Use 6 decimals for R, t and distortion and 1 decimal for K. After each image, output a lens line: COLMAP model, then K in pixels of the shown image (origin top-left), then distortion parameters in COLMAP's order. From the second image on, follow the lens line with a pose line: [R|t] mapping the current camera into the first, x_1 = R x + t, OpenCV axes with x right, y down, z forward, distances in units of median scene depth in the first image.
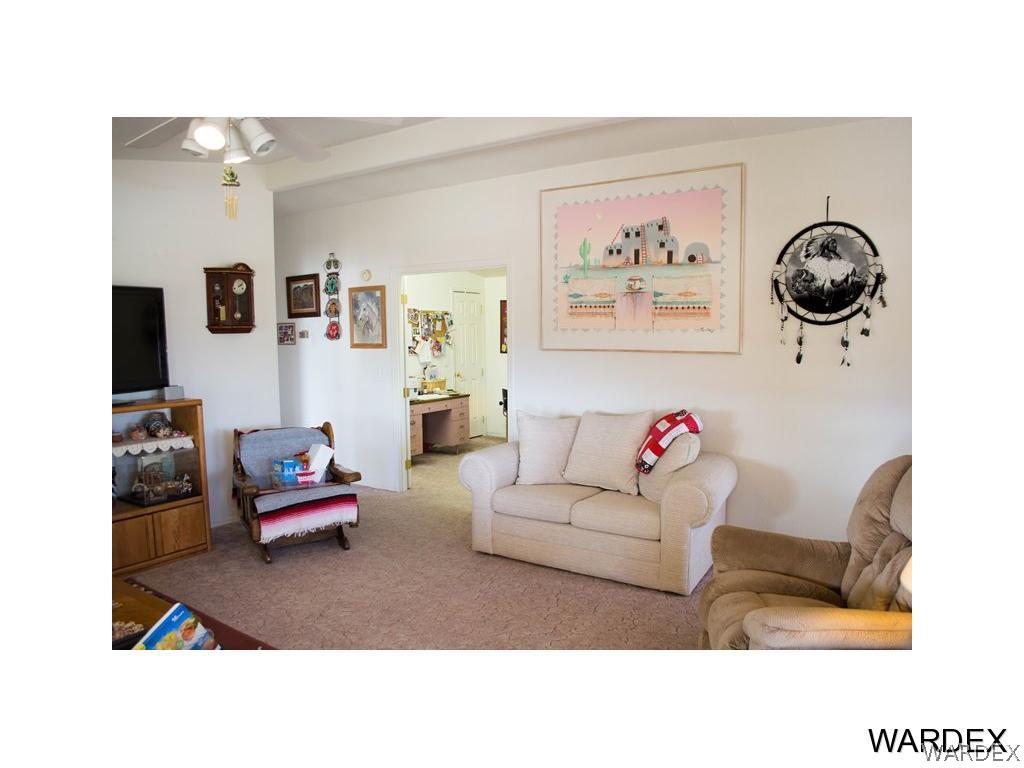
lens RADIAL K [[635.8, 0, 517.9], [0, 635.8, 385.9], [0, 0, 1]] dist [-0.077960, 0.004027]
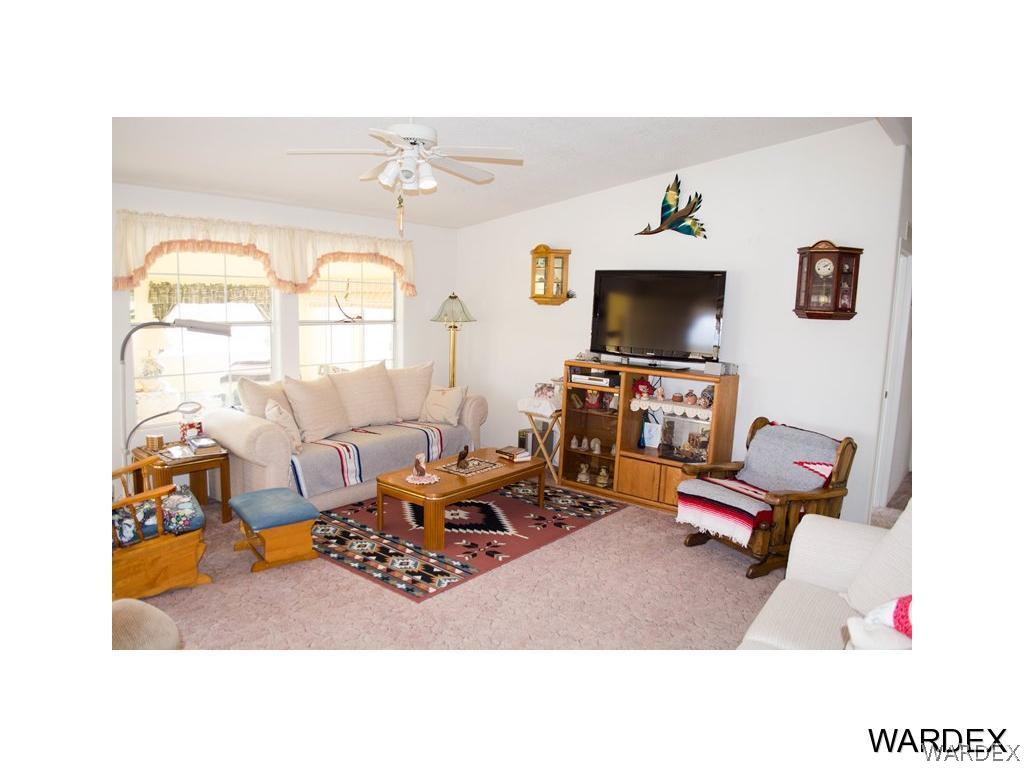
lens RADIAL K [[635.8, 0, 508.2], [0, 635.8, 386.1], [0, 0, 1]] dist [-0.077960, 0.004027]
pose [[-0.104420, 0.138610, -0.984827, 0.560773], [-0.122145, 0.980956, 0.151016, -0.079676], [0.987004, 0.136061, -0.085501, 0.734988]]
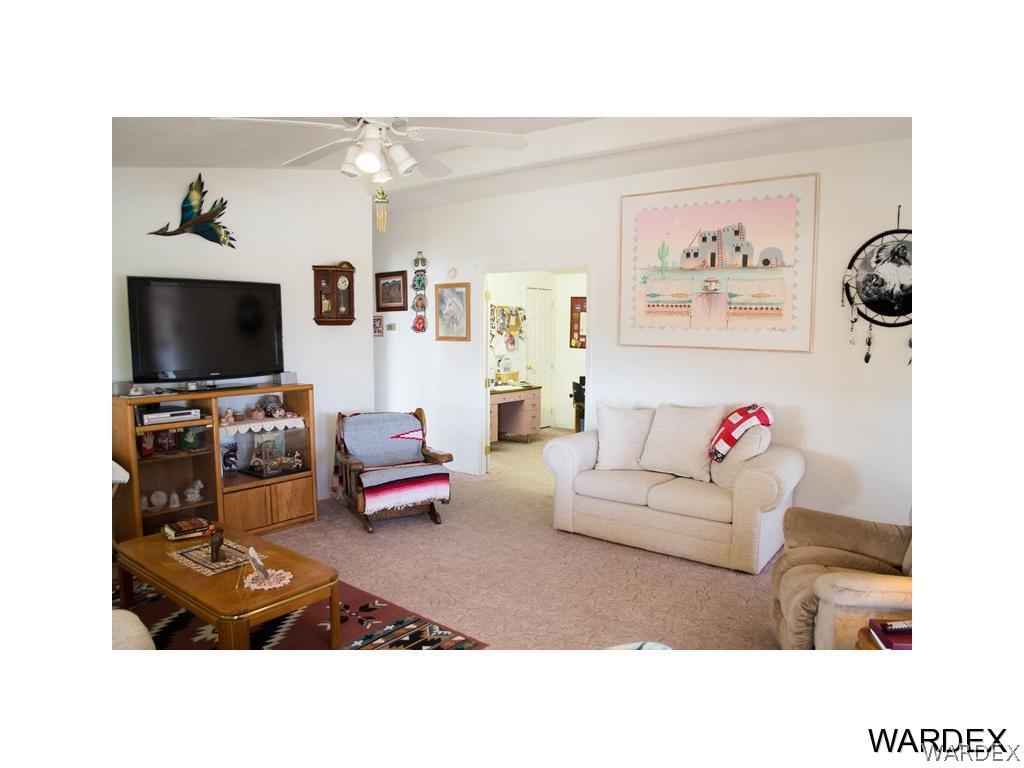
lens RADIAL K [[635.8, 0, 517.2], [0, 635.8, 386.4], [0, 0, 1]] dist [-0.077960, 0.004027]
pose [[0.996028, 0.022386, -0.086184, -0.046085], [-0.021532, 0.999710, 0.010827, 0.005164], [0.086401, -0.008928, 0.996220, -0.090605]]
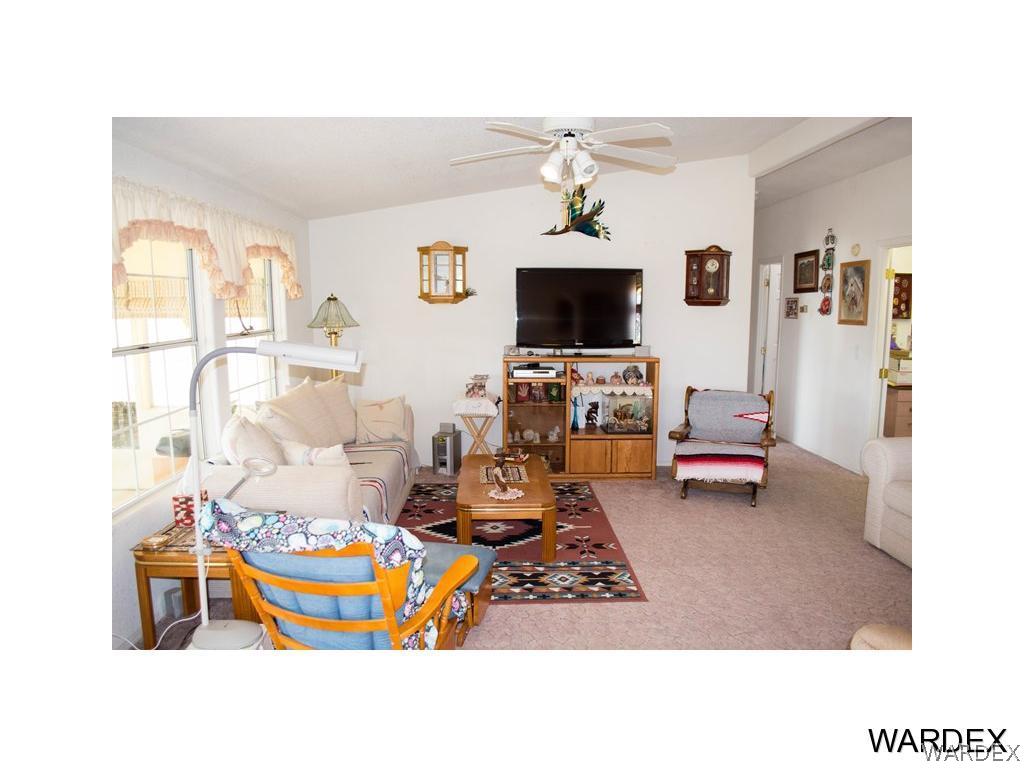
lens RADIAL K [[635.8, 0, 512.1], [0, 635.8, 388.2], [0, 0, 1]] dist [-0.077960, 0.004027]
pose [[0.571681, 0.116325, -0.812188, 0.357071], [-0.079243, 0.993099, 0.086459, -0.004960], [0.816641, 0.014933, 0.576953, 0.027588]]
